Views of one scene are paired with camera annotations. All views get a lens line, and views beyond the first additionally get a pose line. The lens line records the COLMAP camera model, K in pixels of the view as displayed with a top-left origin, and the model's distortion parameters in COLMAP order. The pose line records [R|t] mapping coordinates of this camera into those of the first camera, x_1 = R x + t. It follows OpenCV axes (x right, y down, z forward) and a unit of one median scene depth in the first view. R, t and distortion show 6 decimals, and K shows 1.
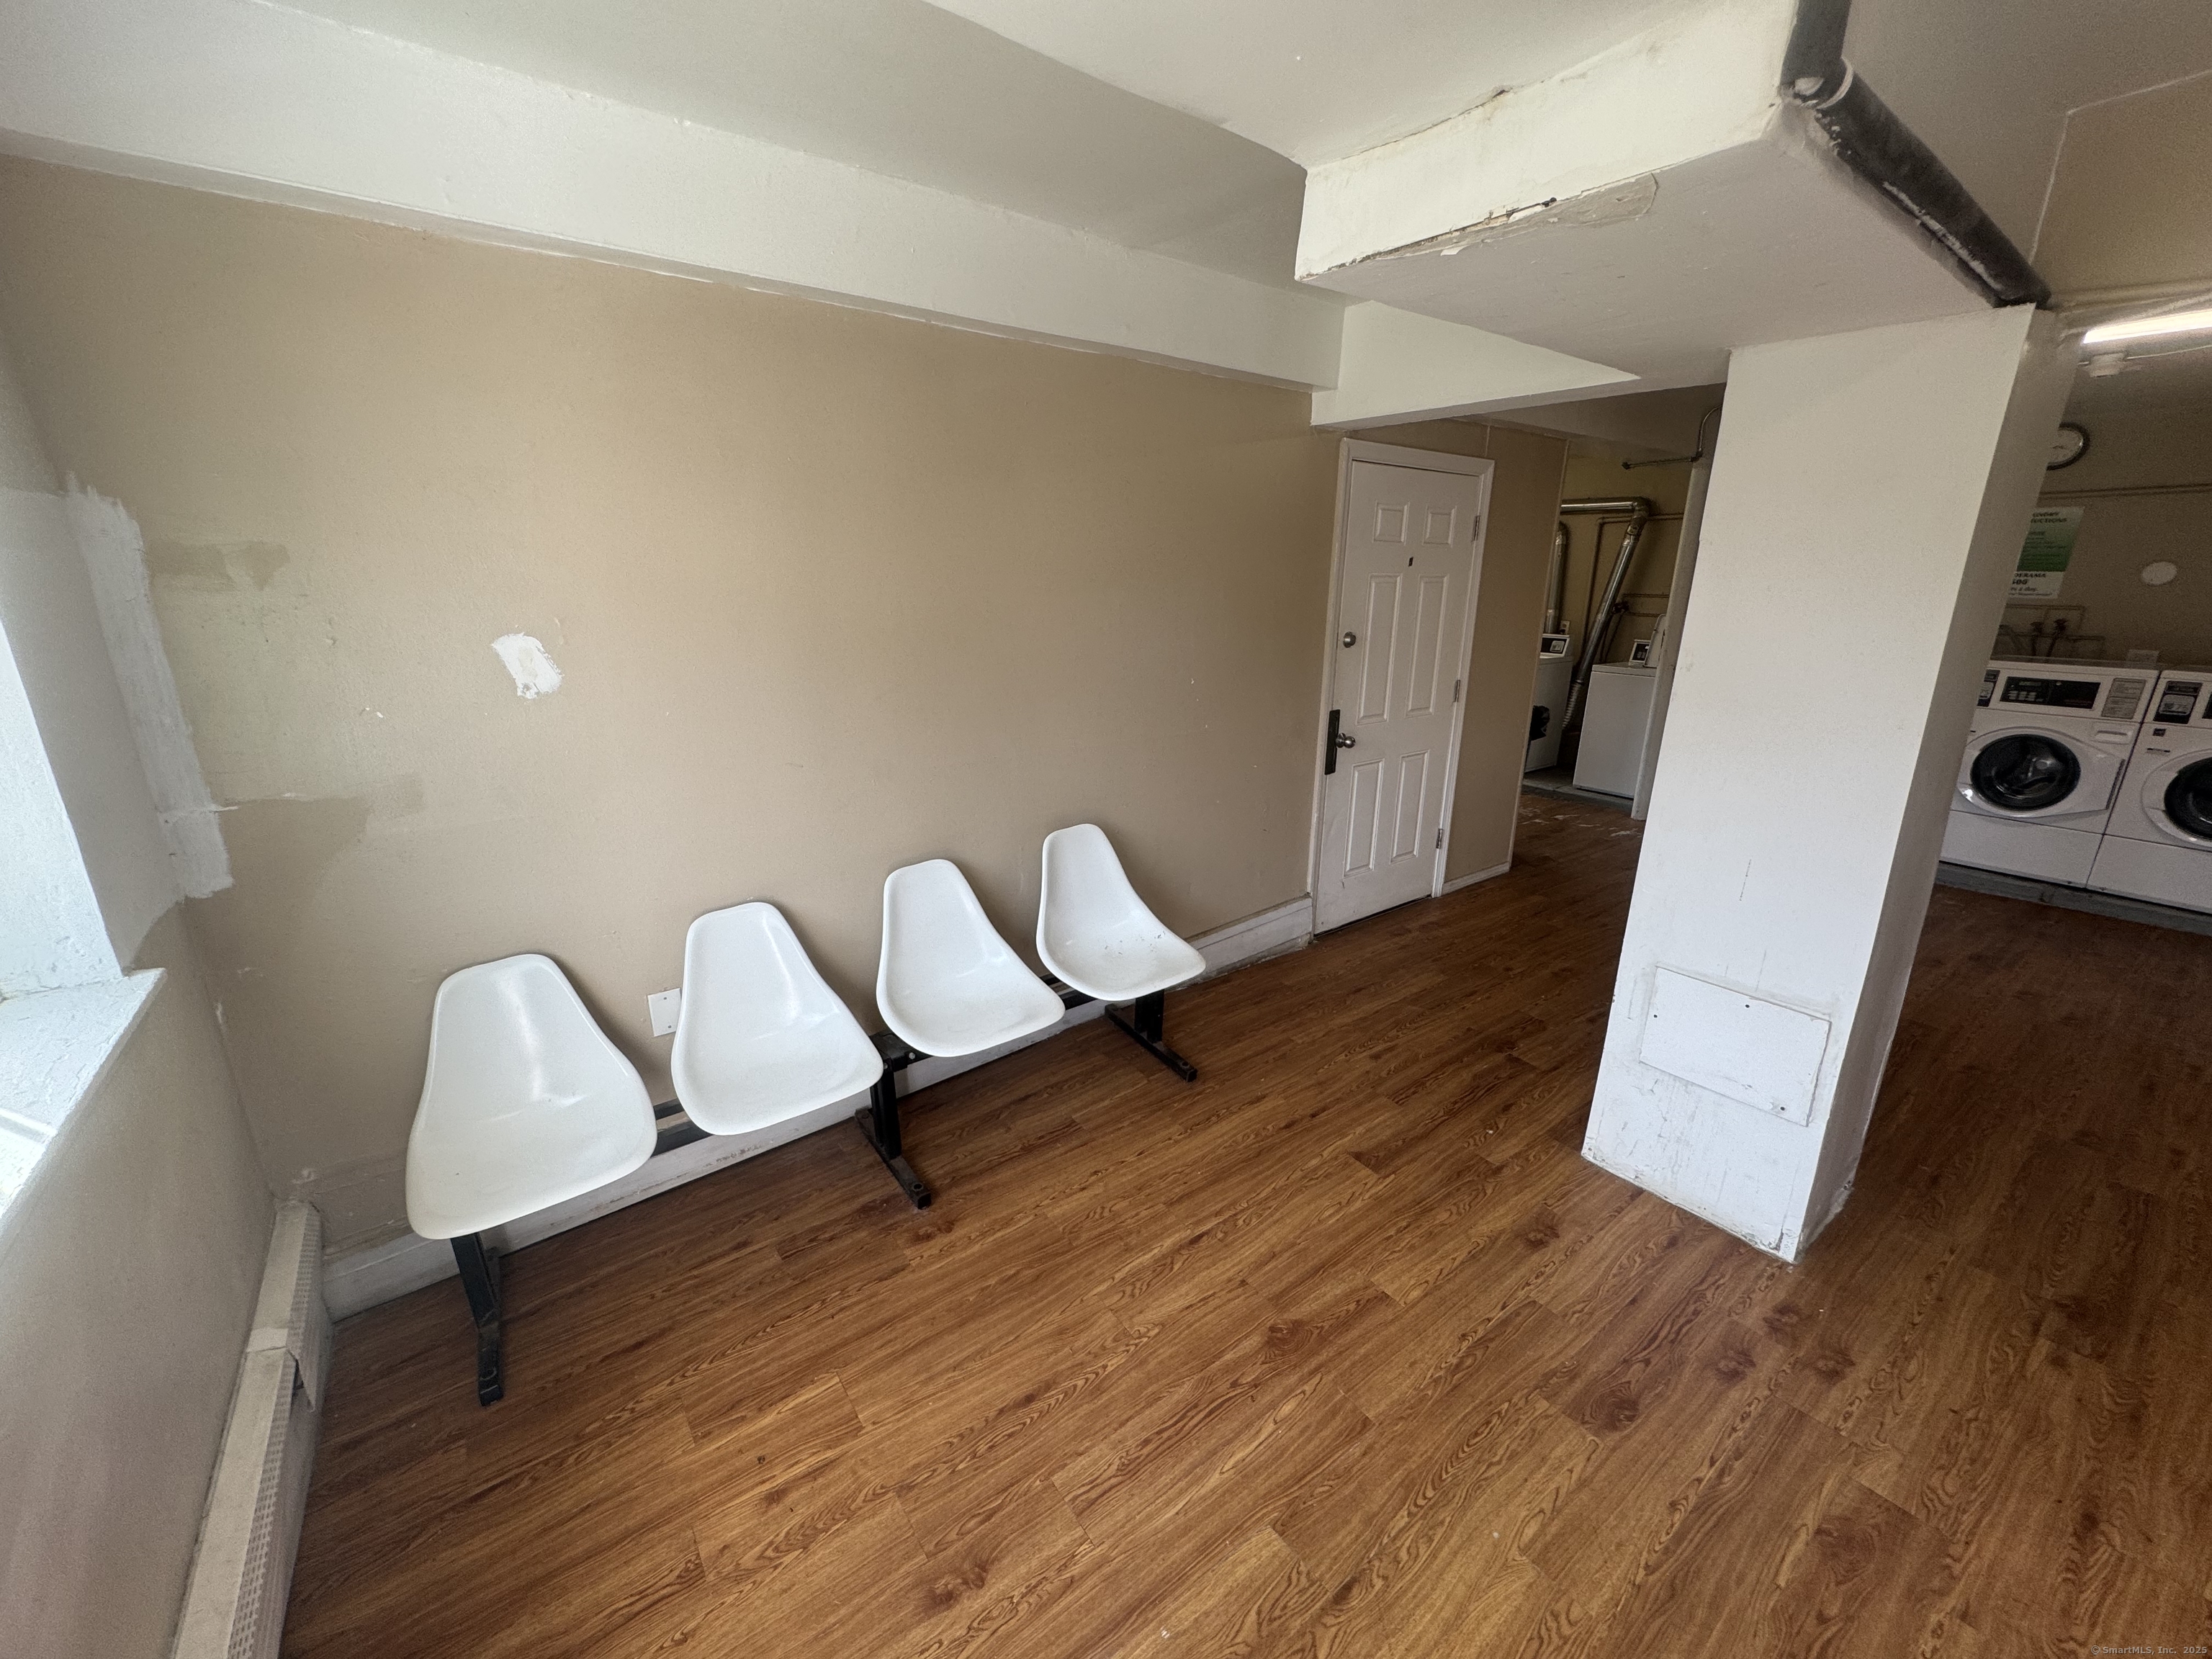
lens RADIAL K [[883.5, 0, 1108.5], [0, 883.5, 825.5], [0, 0, 1]] dist [0.001595, 0.000319]
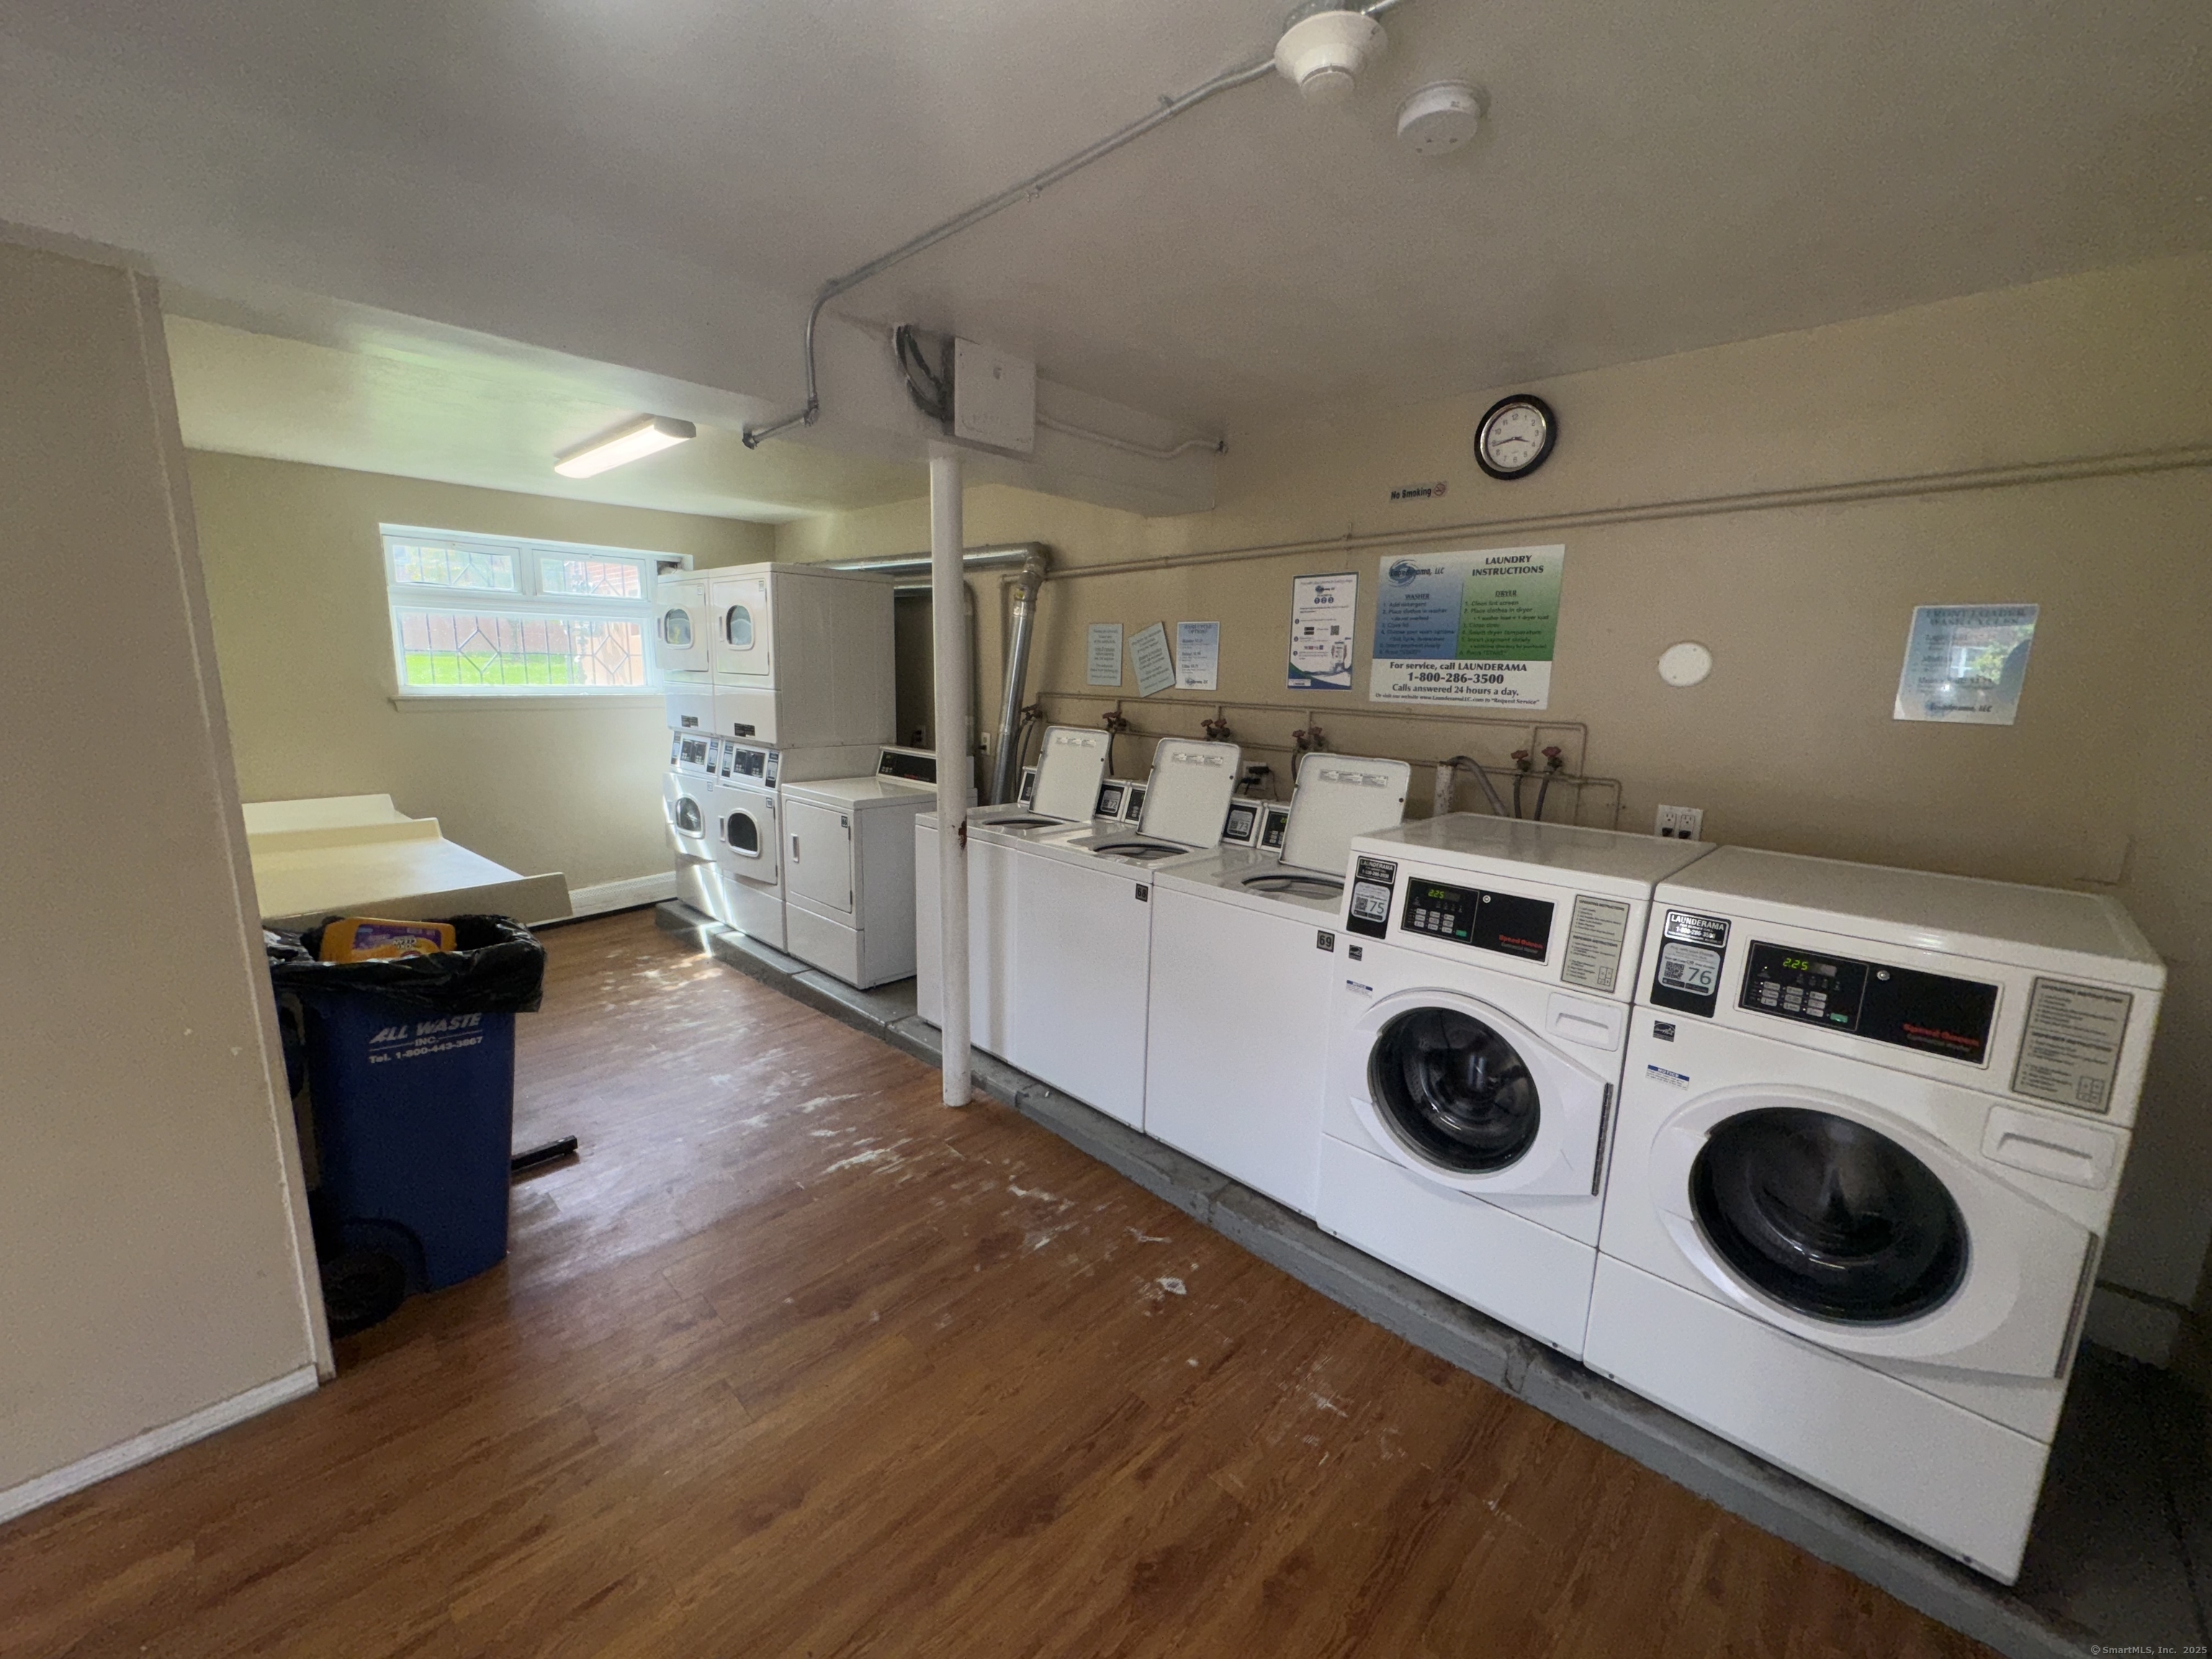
lens RADIAL K [[883.5, 0, 1103.9], [0, 883.5, 829.8], [0, 0, 1]] dist [0.001595, 0.000319]
pose [[0.985556, -0.018460, 0.168342, 0.782840], [0.034269, 0.995216, -0.091492, -0.156104], [-0.165848, 0.095940, 0.981473, 0.570766]]
